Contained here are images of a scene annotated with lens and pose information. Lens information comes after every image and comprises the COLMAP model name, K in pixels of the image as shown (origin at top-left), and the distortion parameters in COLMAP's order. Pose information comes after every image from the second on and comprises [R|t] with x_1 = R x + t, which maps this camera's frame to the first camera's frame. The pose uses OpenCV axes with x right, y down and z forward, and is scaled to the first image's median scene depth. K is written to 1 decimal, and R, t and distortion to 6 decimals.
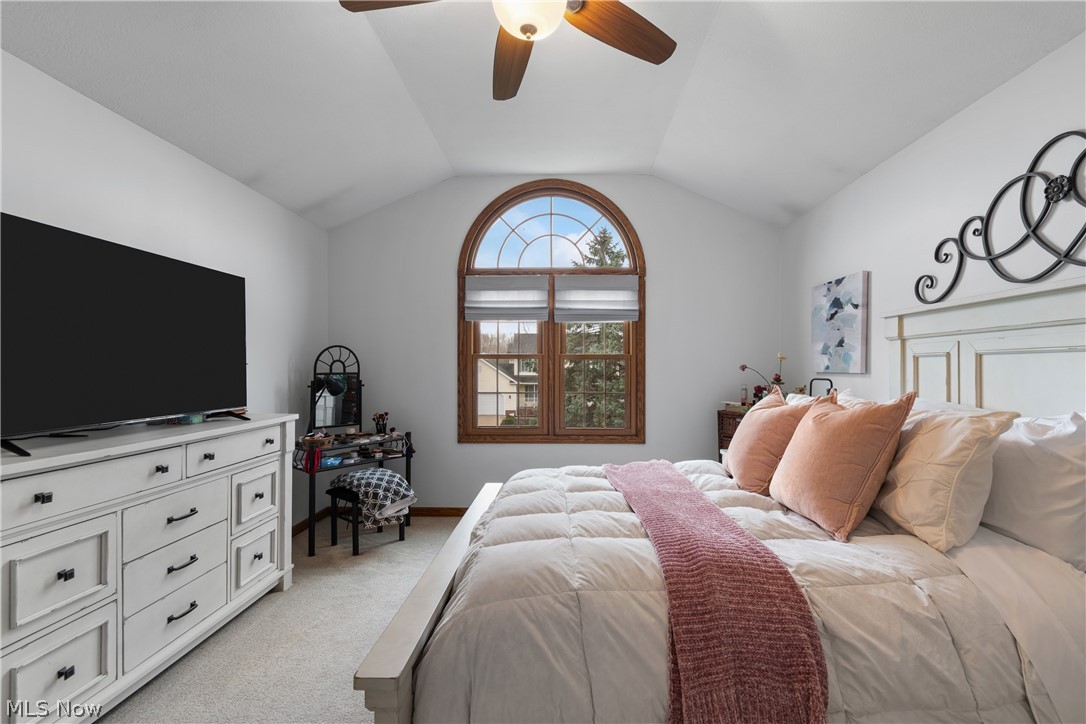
lens RADIAL K [[480.5, 0, 550.1], [0, 480.5, 367.0], [0, 0, 1]] dist [0.001209, -0.000768]
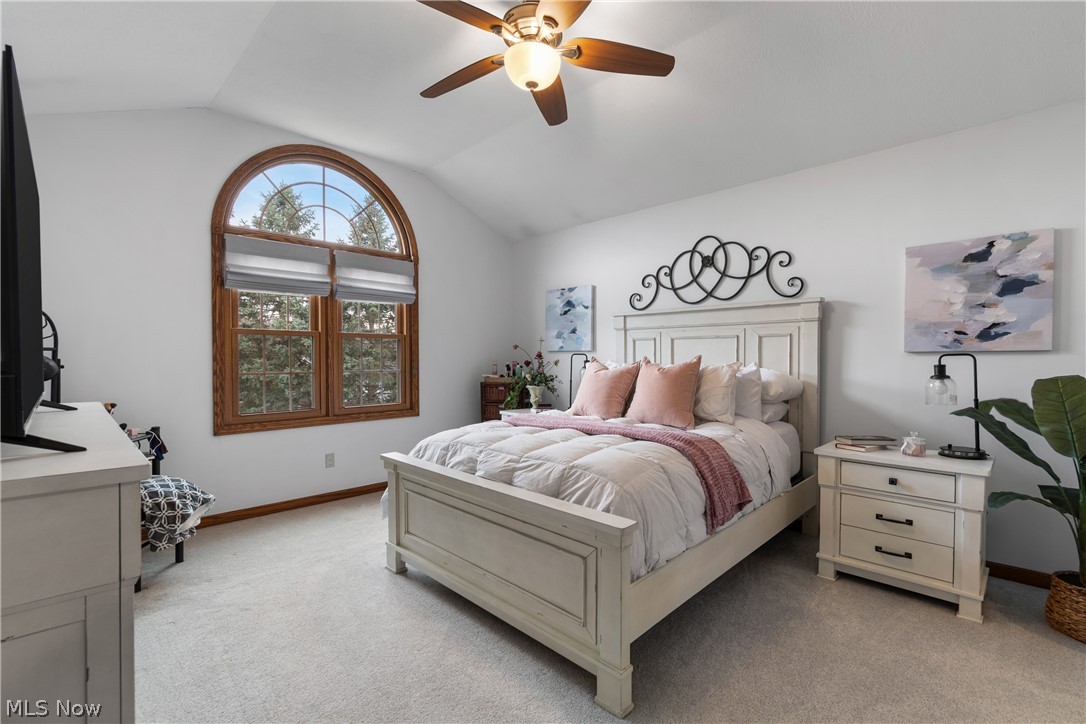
lens RADIAL K [[480.5, 0, 550.2], [0, 480.5, 355.8], [0, 0, 1]] dist [0.001209, -0.000768]
pose [[0.686295, -0.000343, 0.727323, -0.521842], [-0.003443, 0.999987, 0.003721, 0.021638], [-0.727315, -0.005058, 0.686285, 0.026509]]
